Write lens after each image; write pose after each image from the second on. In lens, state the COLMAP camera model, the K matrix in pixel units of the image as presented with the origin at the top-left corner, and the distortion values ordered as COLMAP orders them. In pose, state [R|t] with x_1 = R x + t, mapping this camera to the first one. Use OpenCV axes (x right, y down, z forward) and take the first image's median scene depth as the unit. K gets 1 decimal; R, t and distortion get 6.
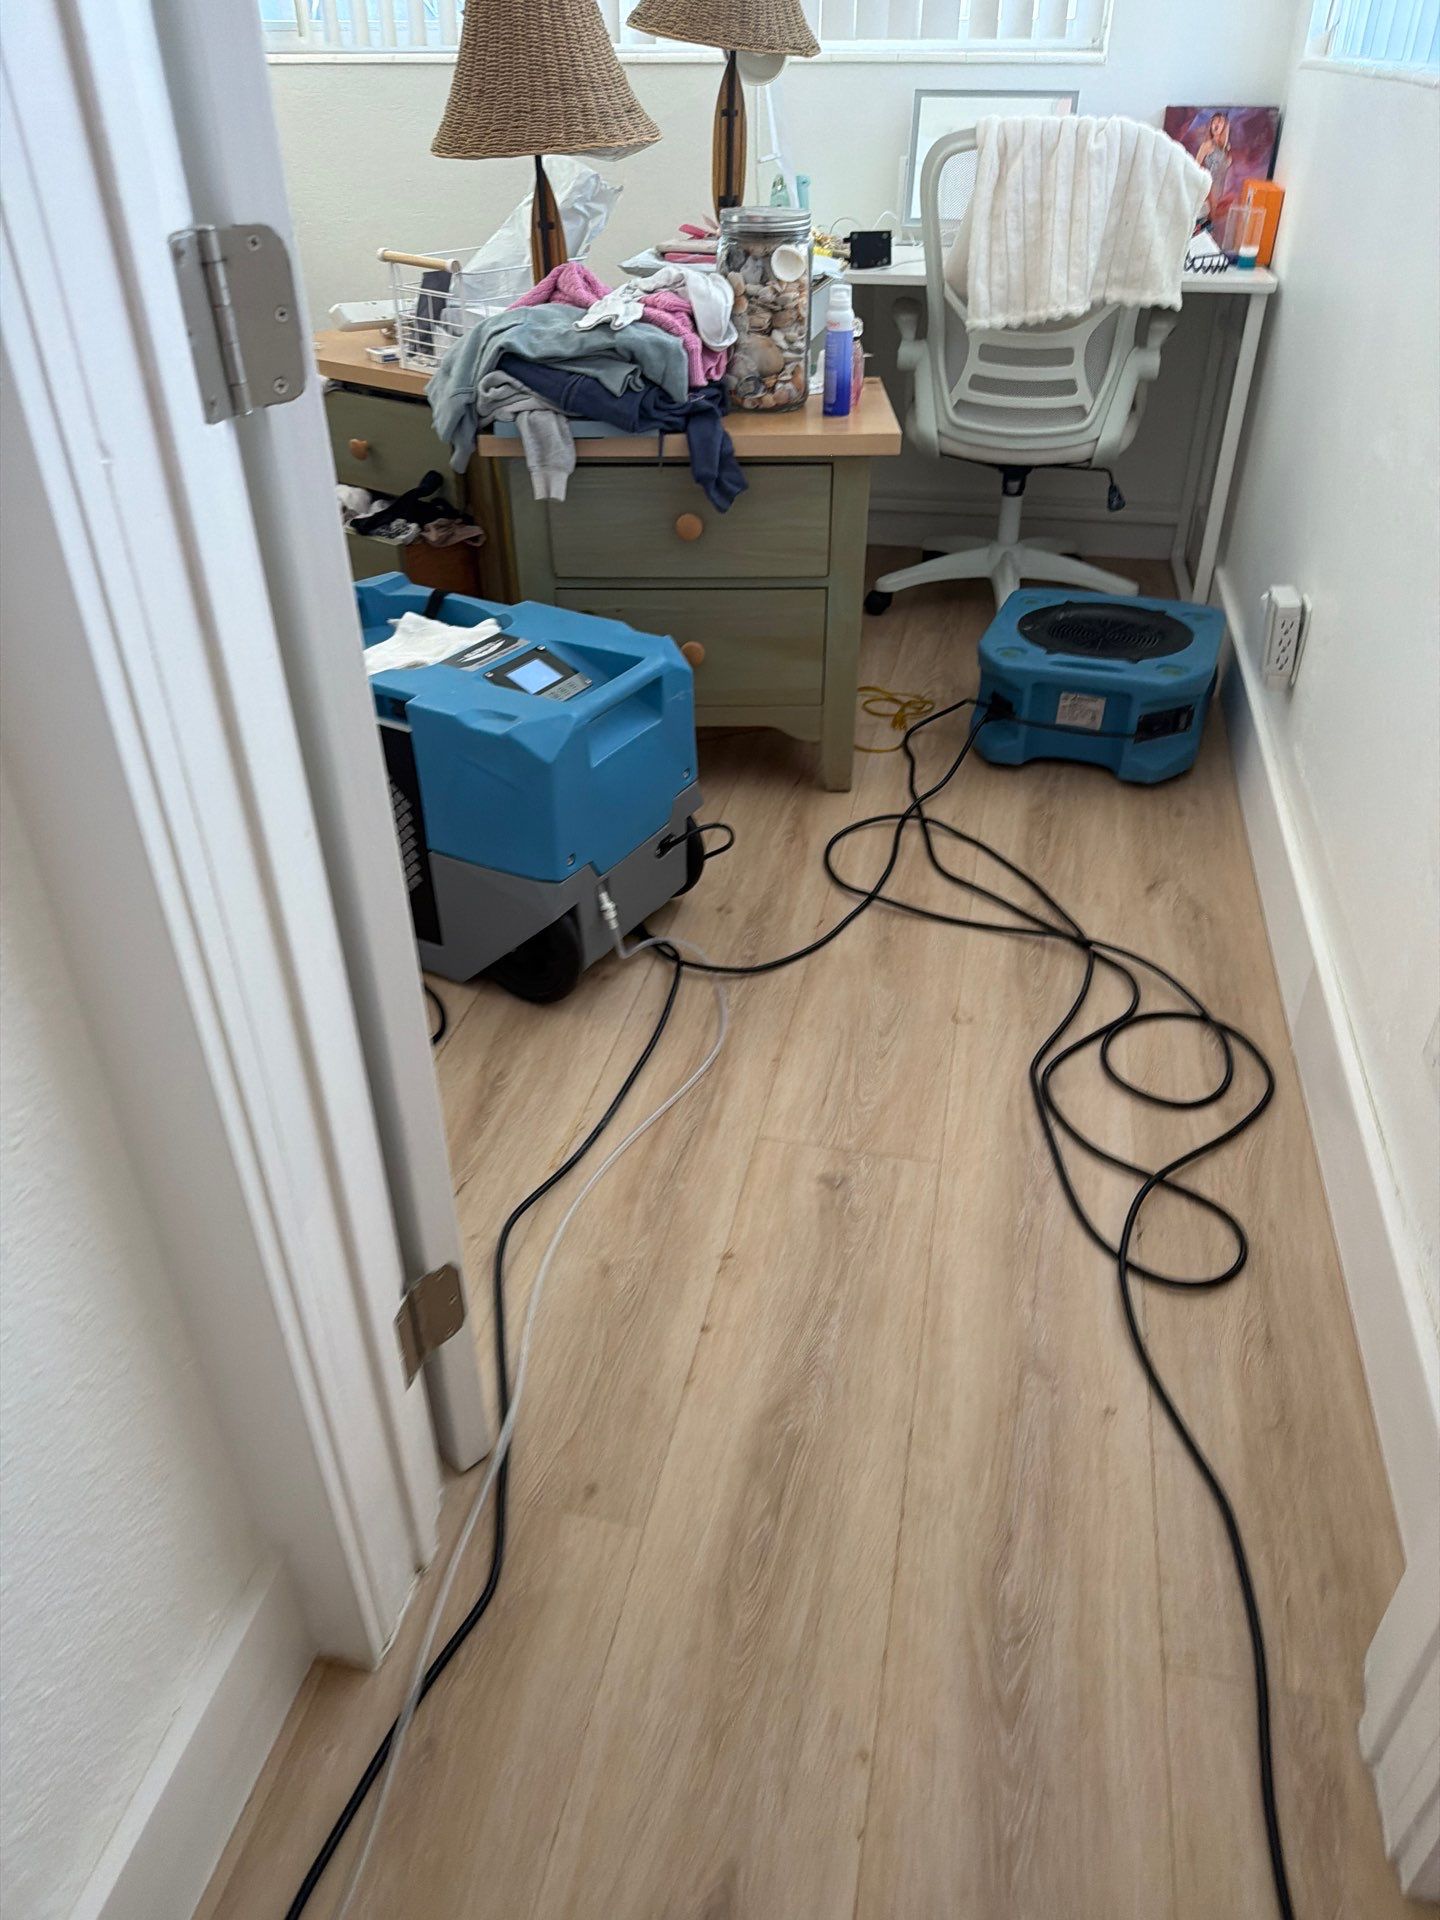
lens RADIAL K [[1351.0, 0, 716.1], [0, 1351.0, 969.5], [0, 0, 1]] dist [0.023298, -0.030001]
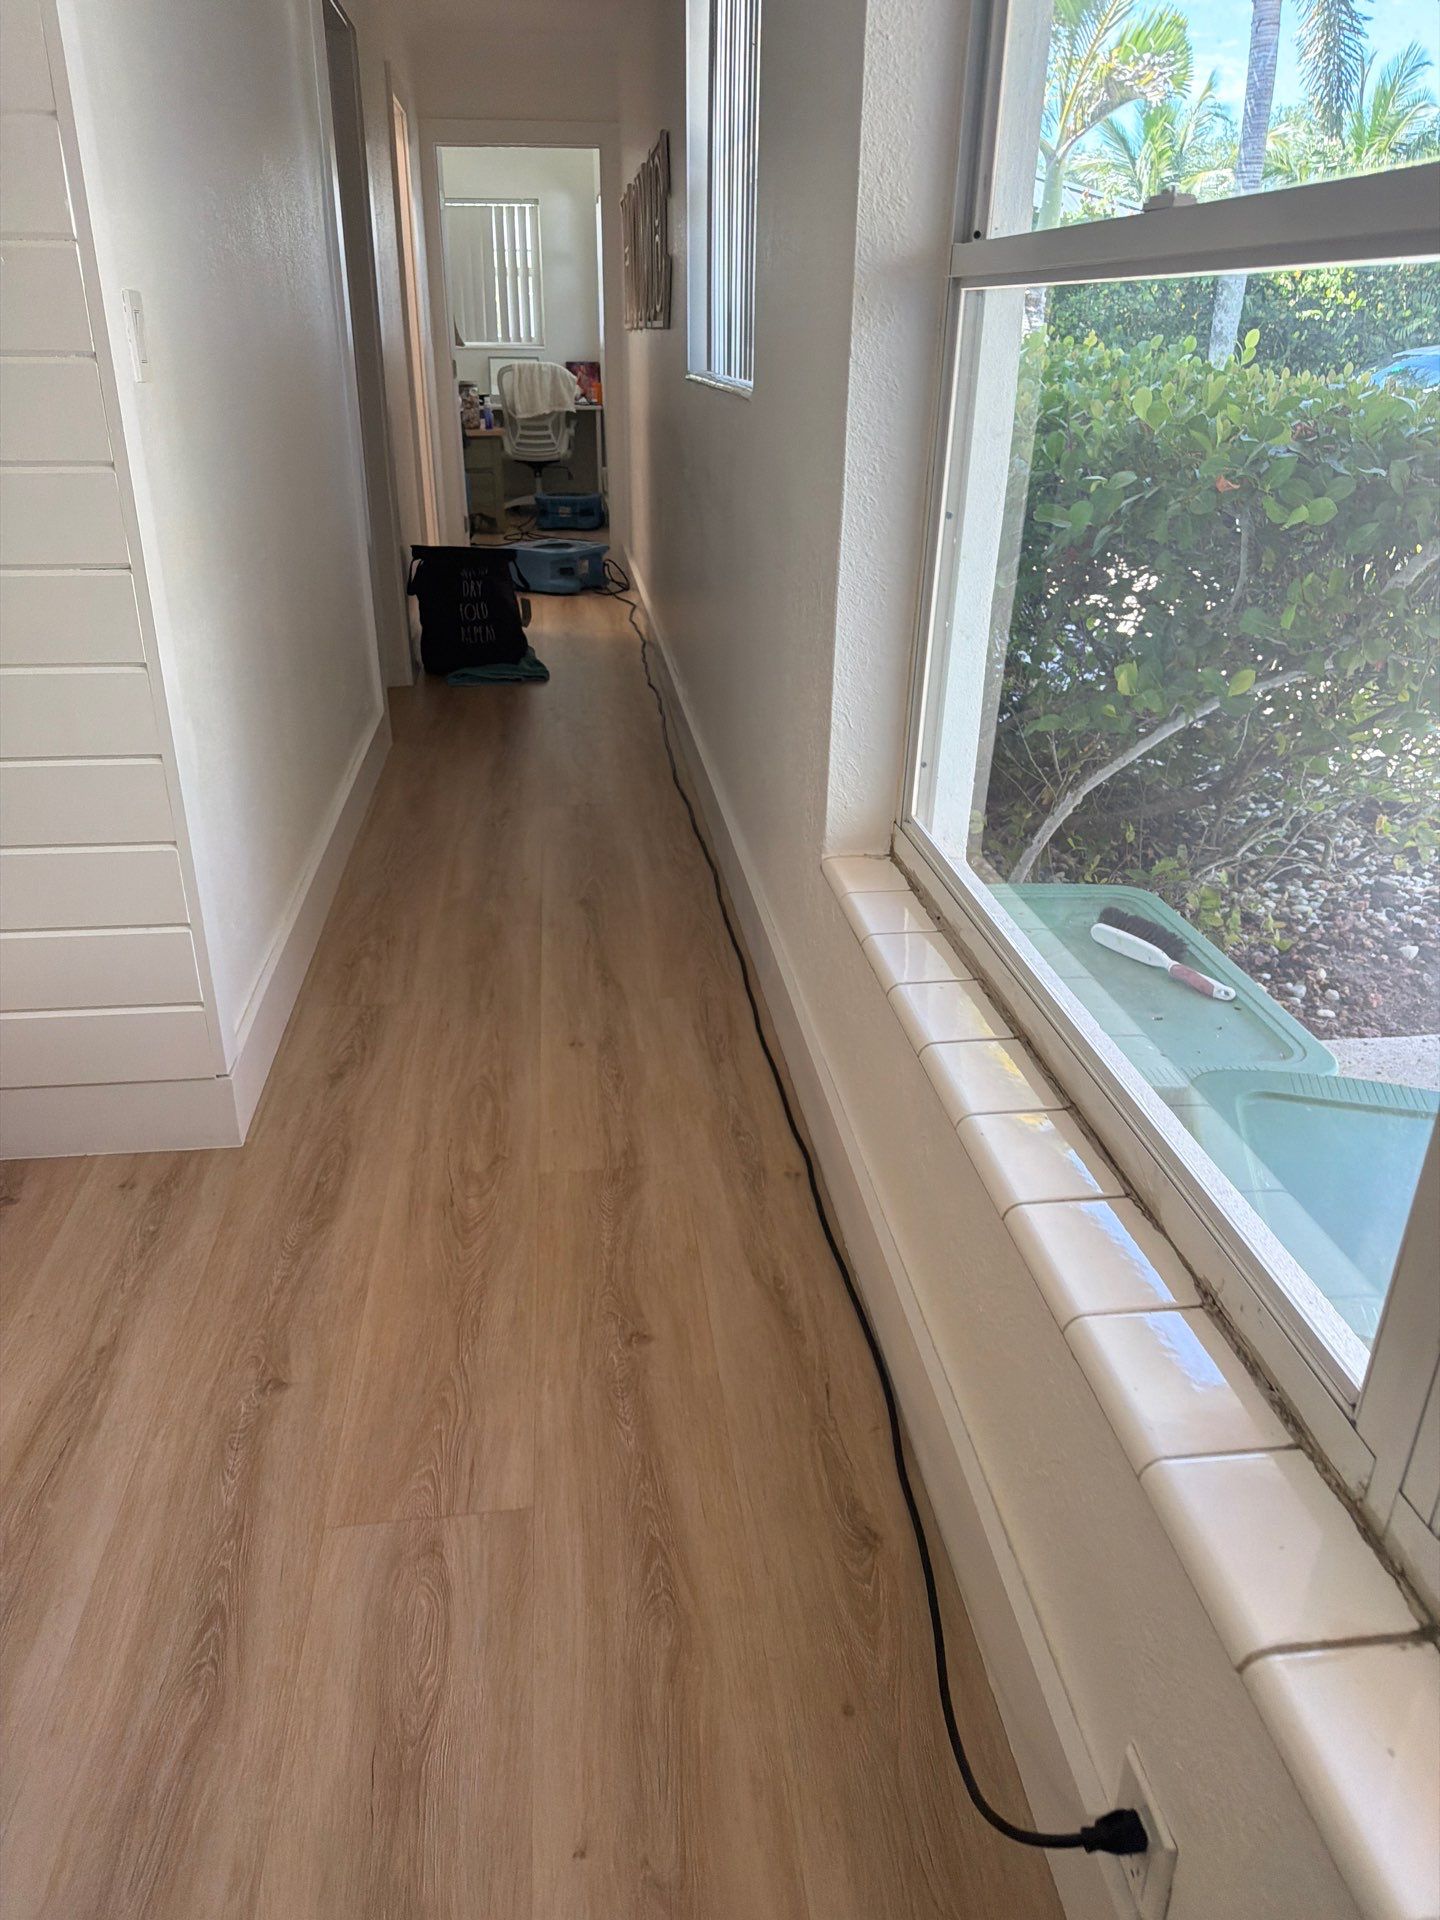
lens RADIAL K [[1351.0, 0, 716.1], [0, 1351.0, 969.5], [0, 0, 1]] dist [0.023298, -0.030001]
pose [[0.945392, -0.123320, 0.301705, -0.750261], [0.170849, 0.975795, -0.136506, 1.983669], [-0.277569, 0.180597, 0.943578, -2.928021]]
